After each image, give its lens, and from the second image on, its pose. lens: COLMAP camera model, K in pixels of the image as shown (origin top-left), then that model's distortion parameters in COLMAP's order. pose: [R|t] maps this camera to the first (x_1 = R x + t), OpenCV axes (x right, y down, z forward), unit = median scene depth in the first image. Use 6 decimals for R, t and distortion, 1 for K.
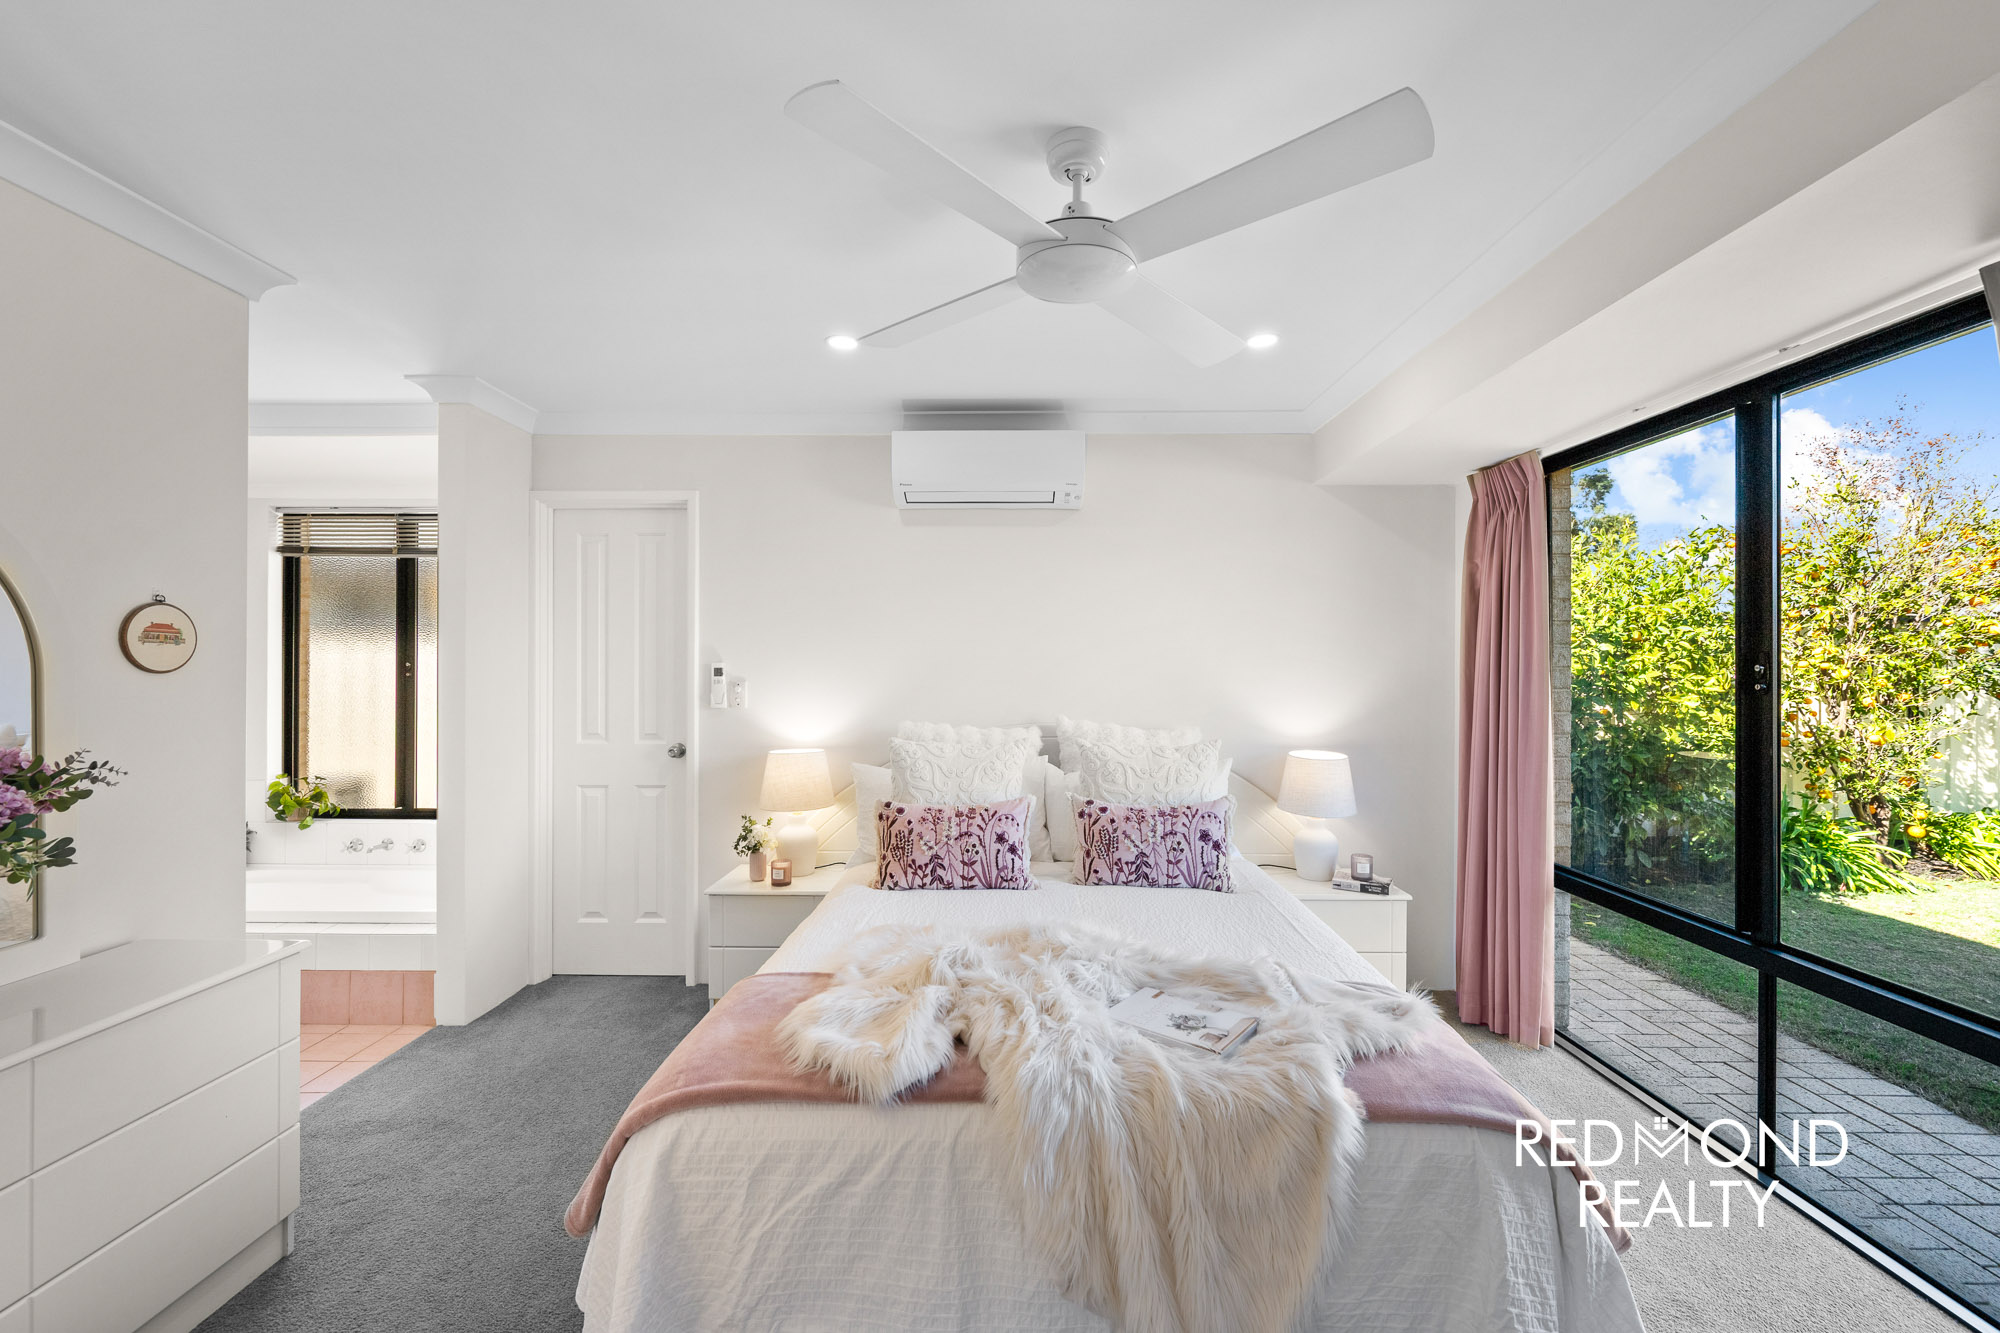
lens RADIAL K [[826.9, 0, 994.5], [0, 826.9, 665.2], [0, 0, 1]] dist [-0.001449, -0.000012]
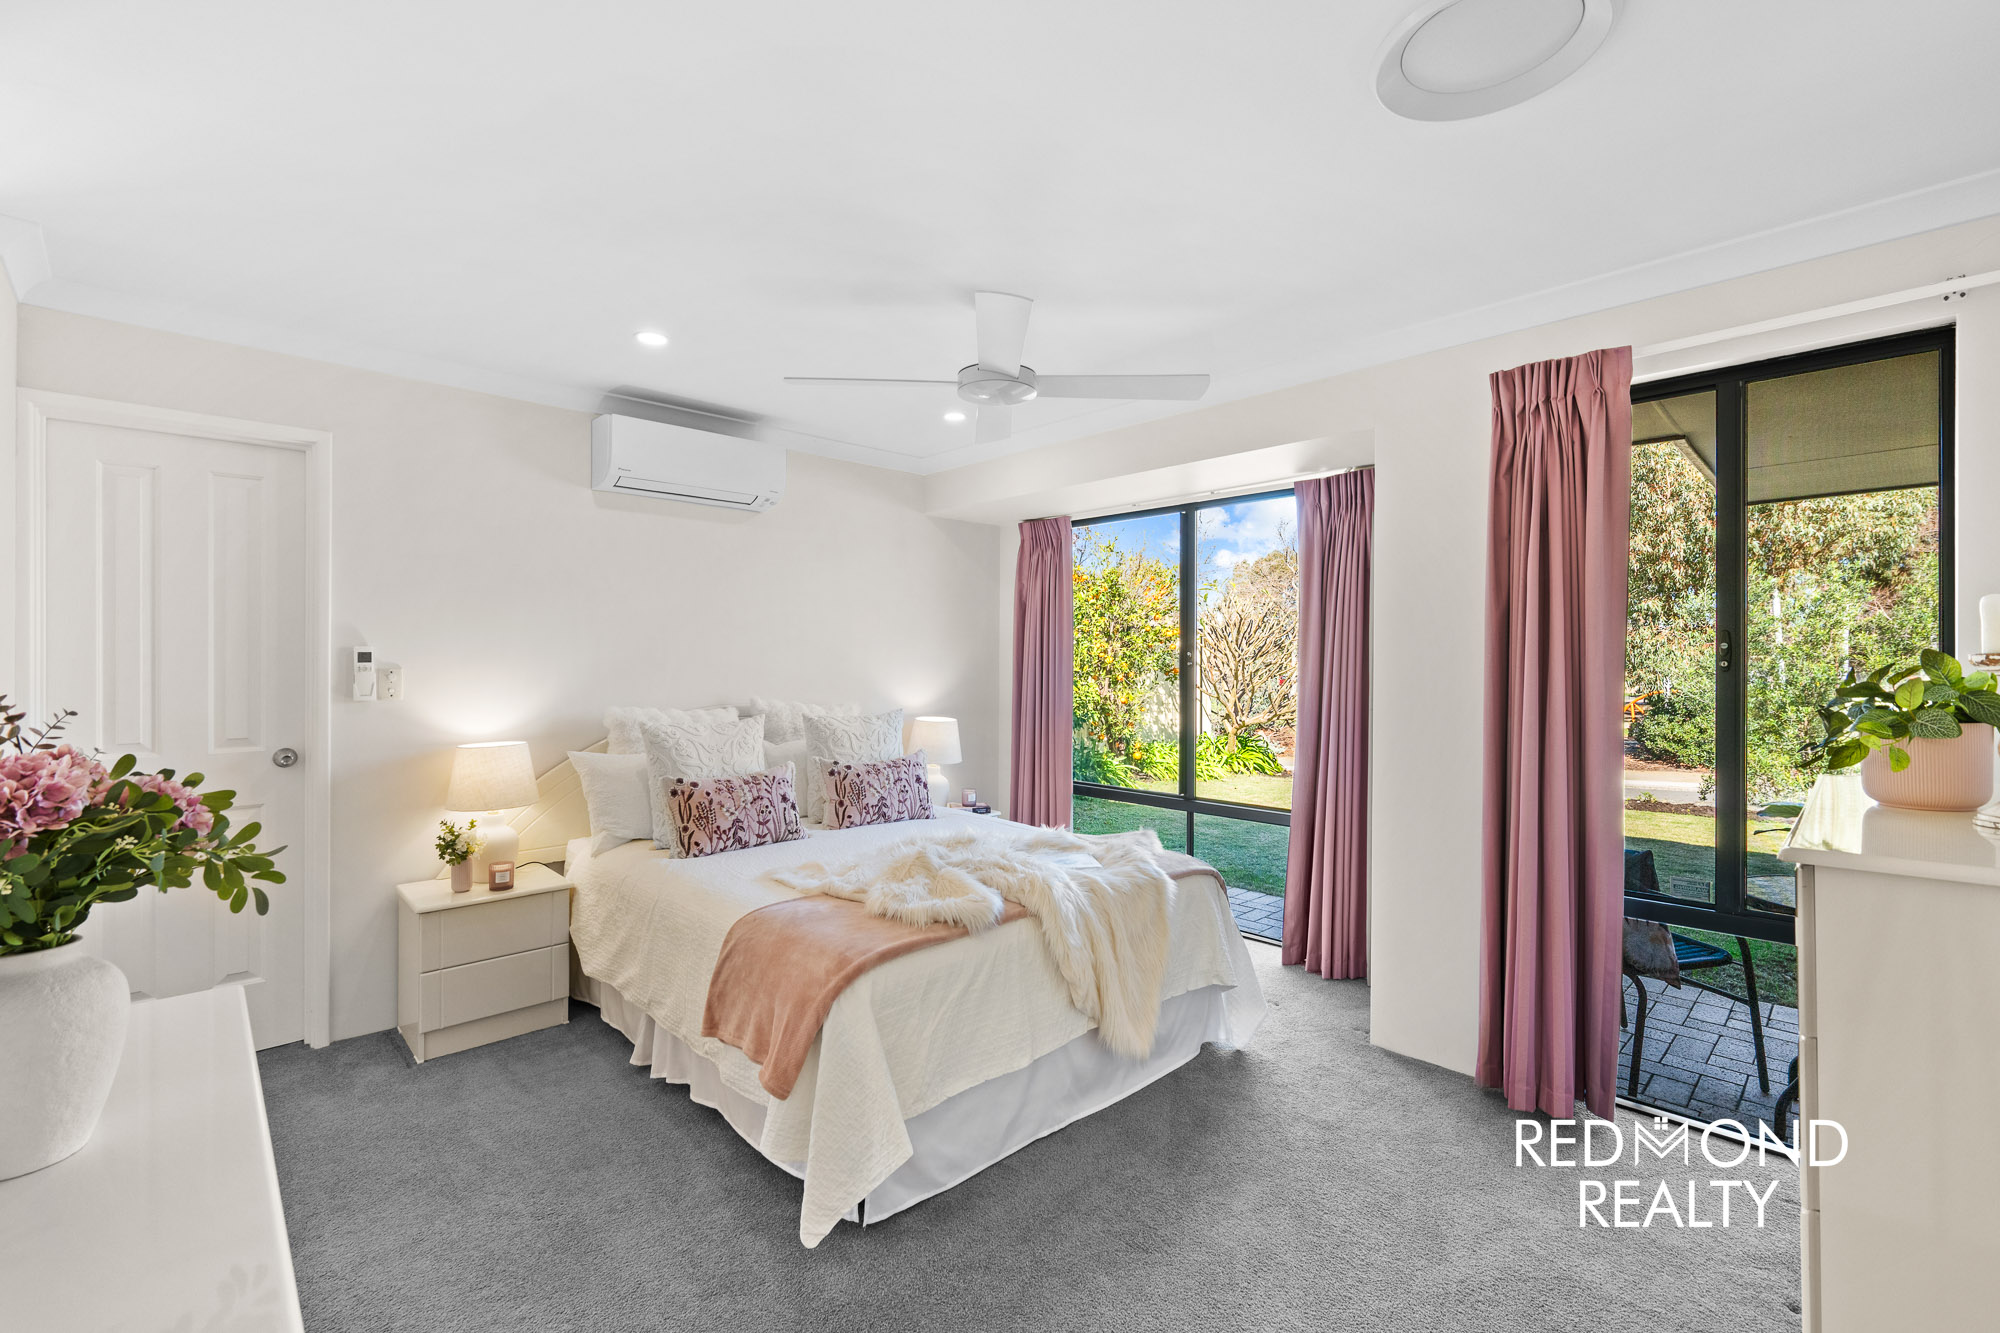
lens RADIAL K [[893.7, 0, 1000.0], [0, 893.7, 666.5], [0, 0, 1]] dist [-0.000388, -0.000024]
pose [[0.698885, -0.006453, 0.715205, -0.671592], [-0.001753, 0.999941, 0.010735, 0.008633], [-0.715232, -0.008756, 0.698832, -0.098565]]
